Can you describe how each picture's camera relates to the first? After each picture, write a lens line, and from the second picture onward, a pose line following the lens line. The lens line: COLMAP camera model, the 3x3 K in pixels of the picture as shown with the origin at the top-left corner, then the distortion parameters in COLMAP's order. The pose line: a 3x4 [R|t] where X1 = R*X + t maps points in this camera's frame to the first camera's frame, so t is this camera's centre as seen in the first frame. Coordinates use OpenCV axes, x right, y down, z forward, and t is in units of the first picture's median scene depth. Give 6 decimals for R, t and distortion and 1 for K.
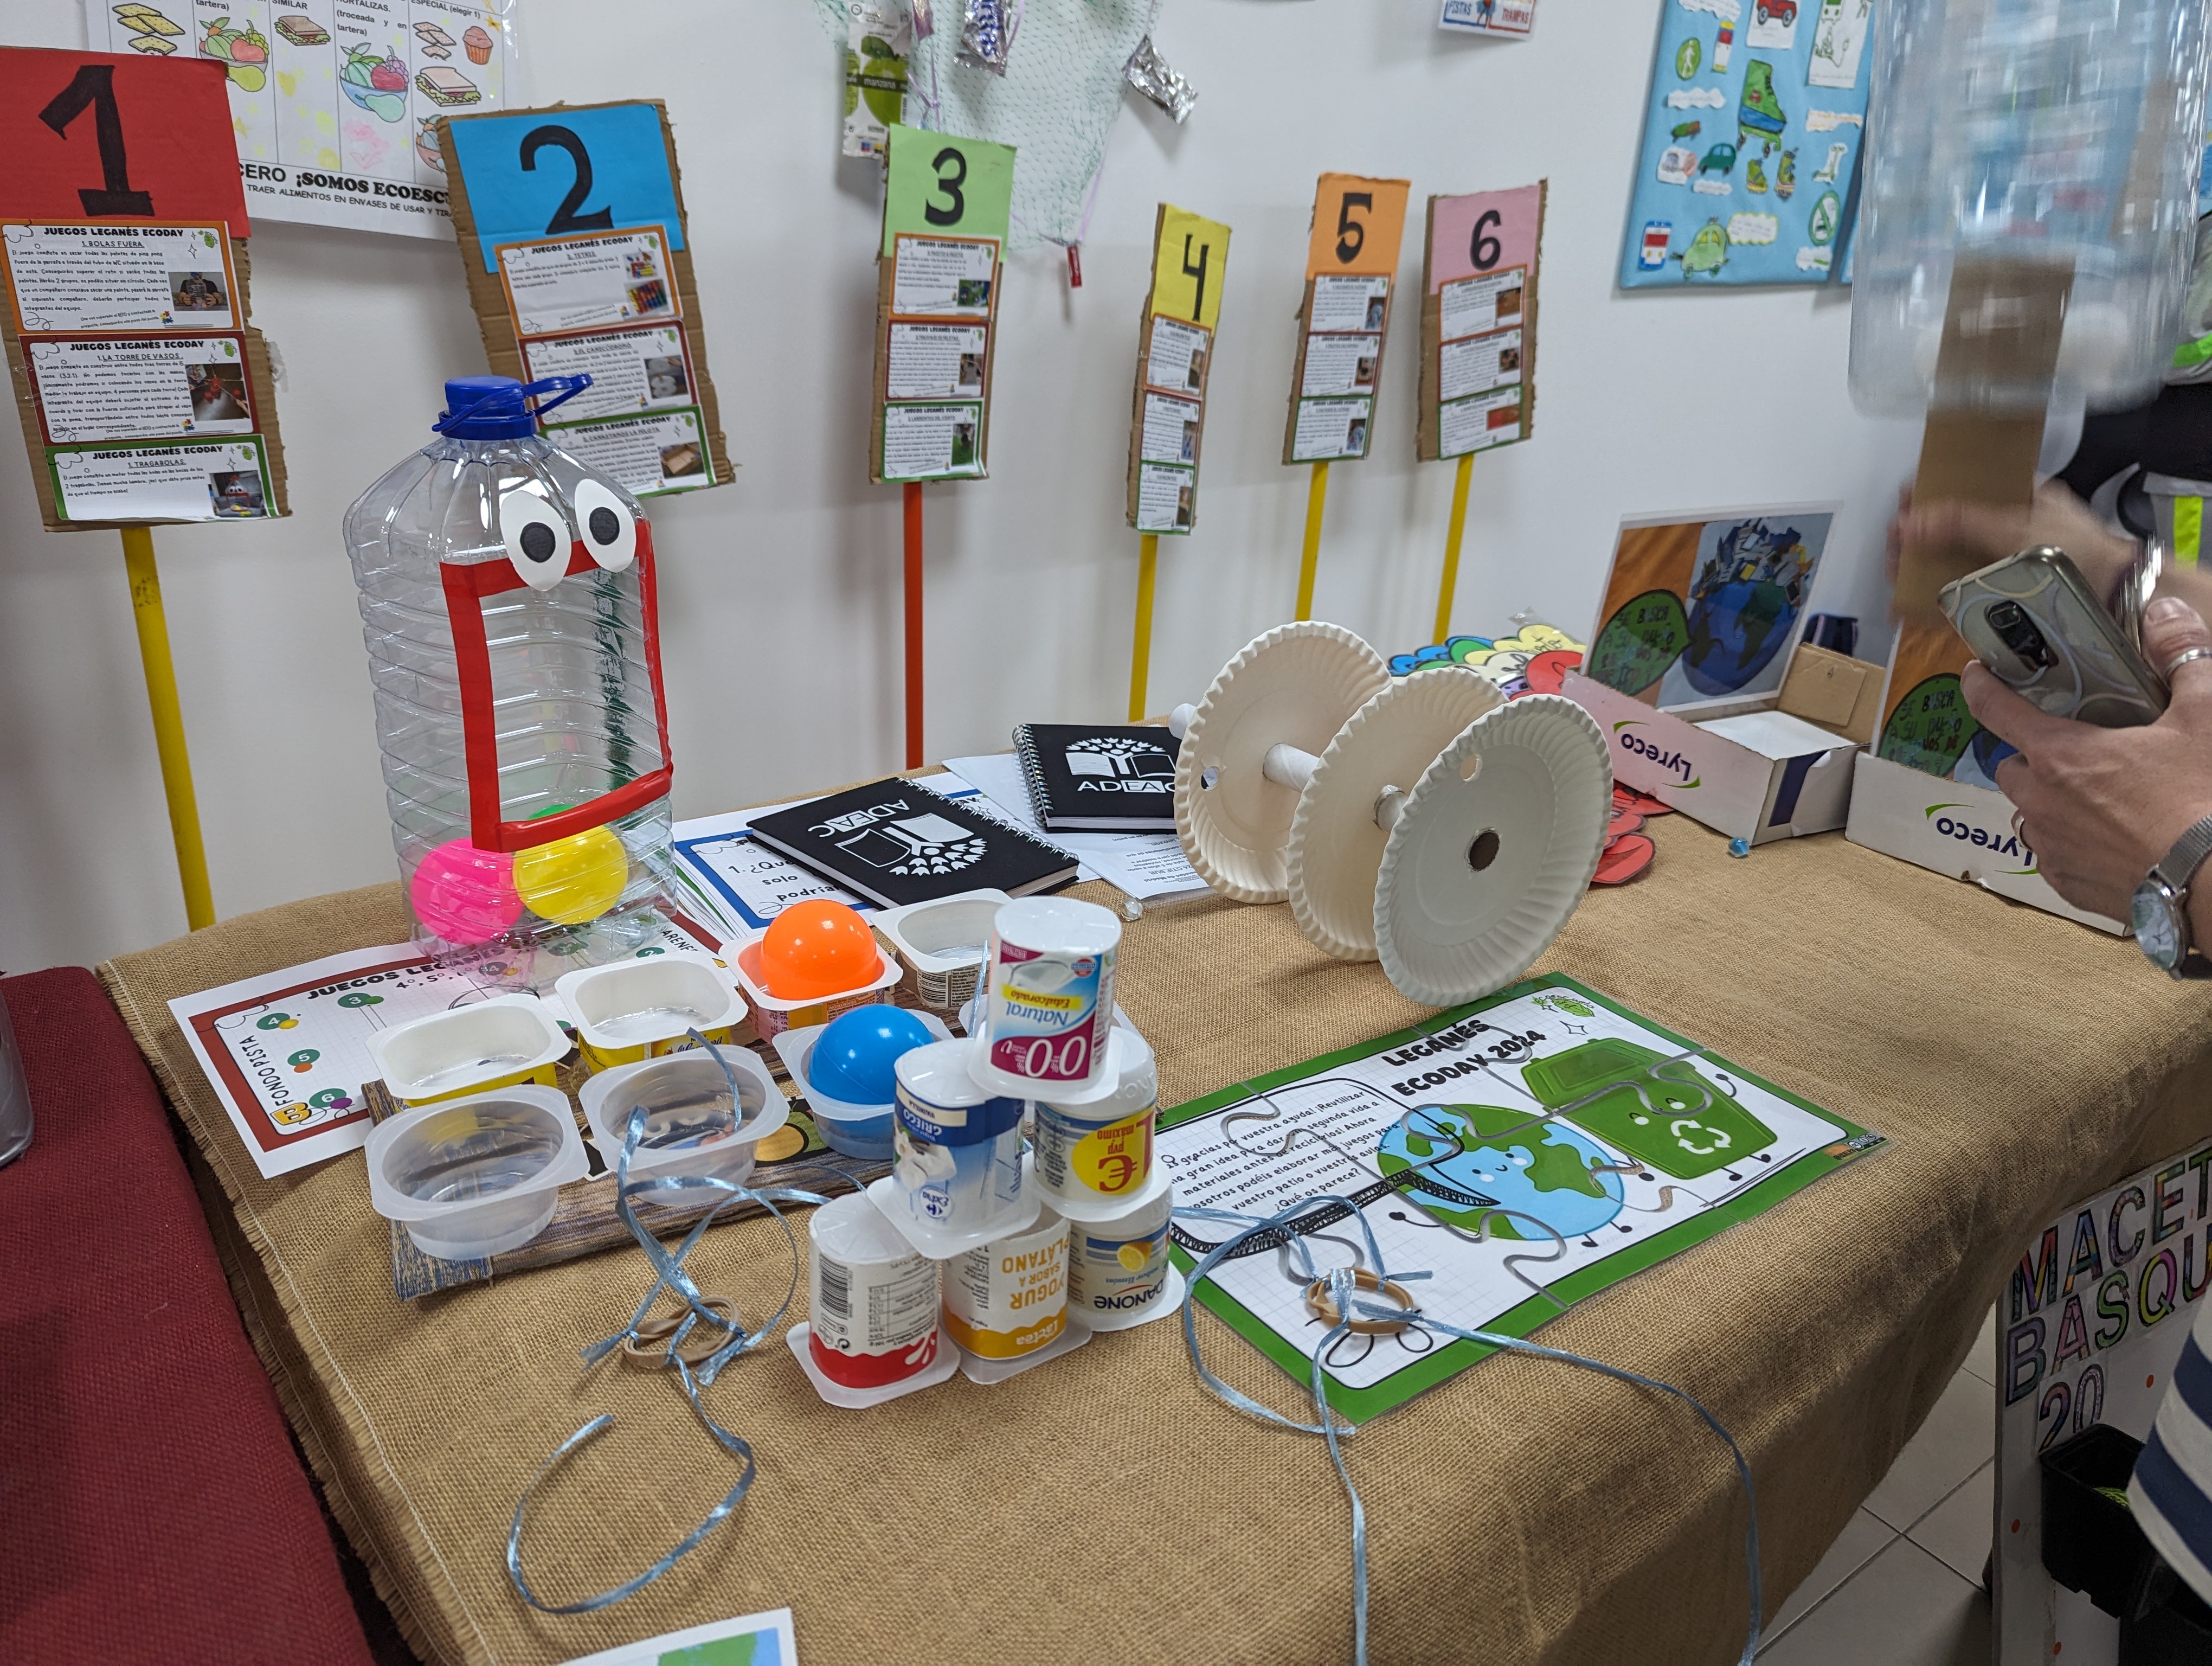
lens RADIAL K [[1434.3, 0, 1094.1], [0, 1434.3, 836.7], [0, 0, 1]] dist [0.045061, -0.040338]
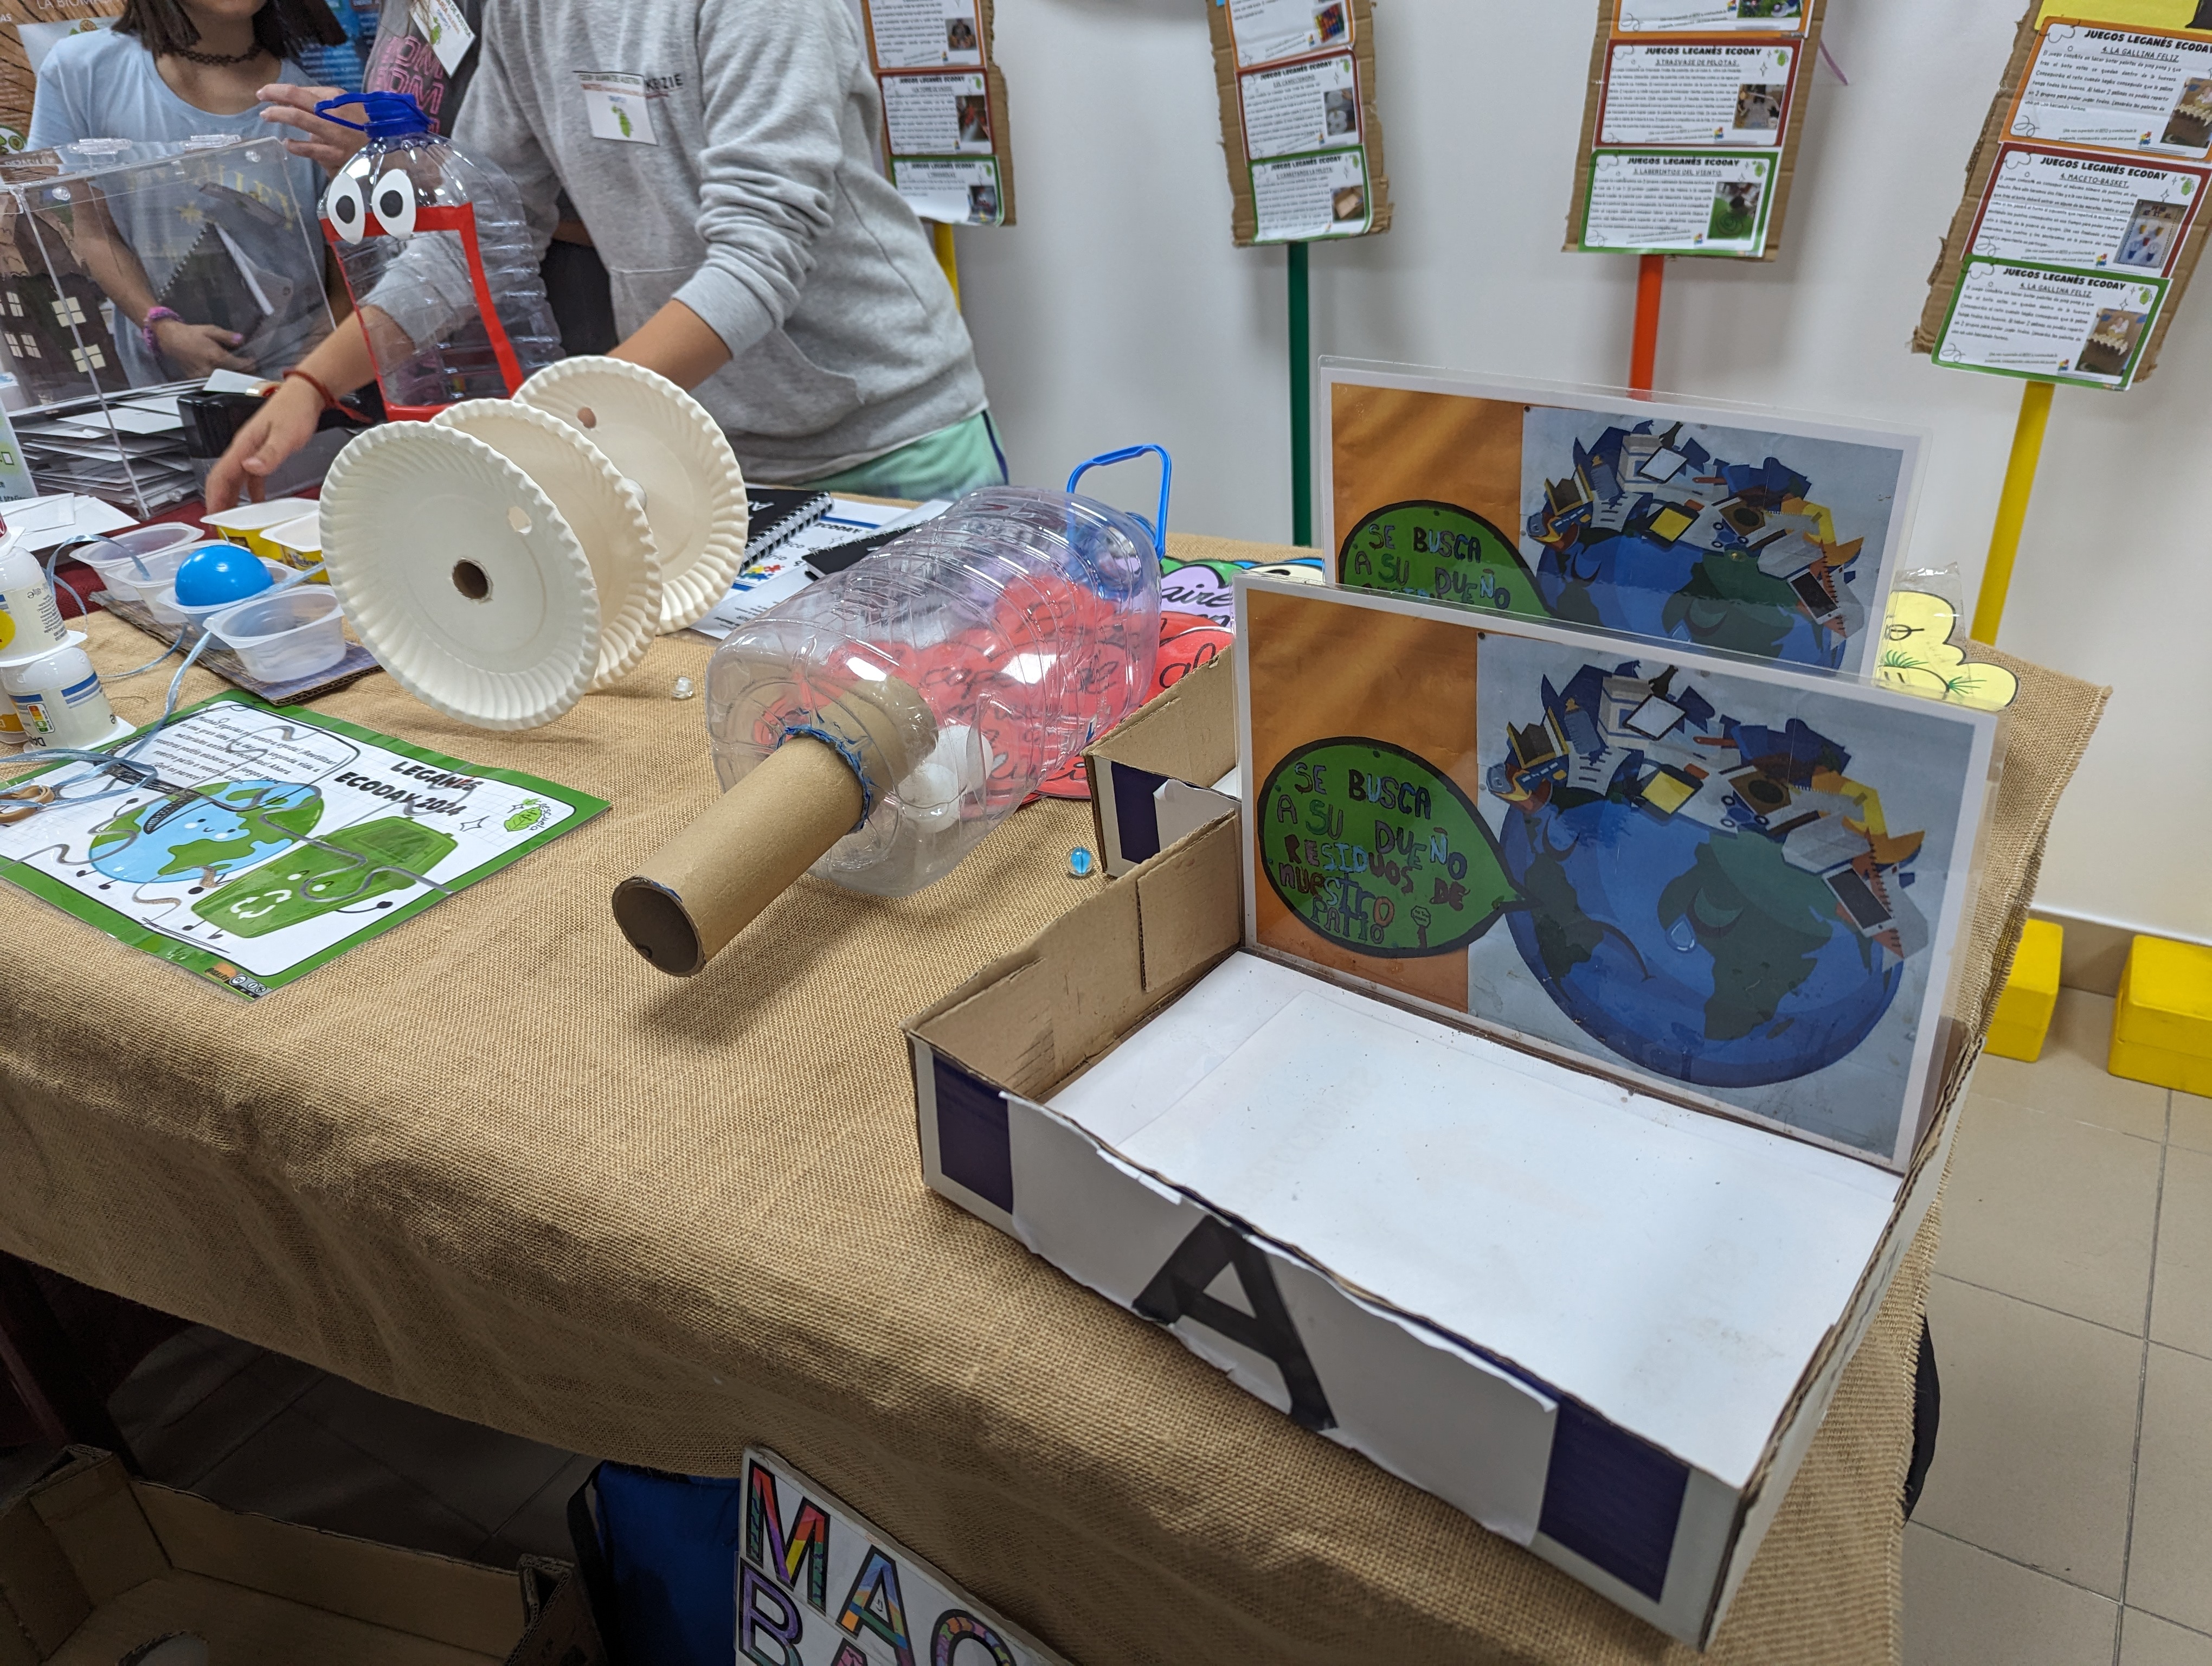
lens RADIAL K [[1434.3, 0, 1094.1], [0, 1434.3, 836.7], [0, 0, 1]] dist [0.045061, -0.040338]
pose [[0.427844, 0.417227, -0.801792, 0.728252], [-0.291836, 0.903339, 0.314343, -0.160963], [0.855442, 0.099502, 0.508249, 0.488748]]
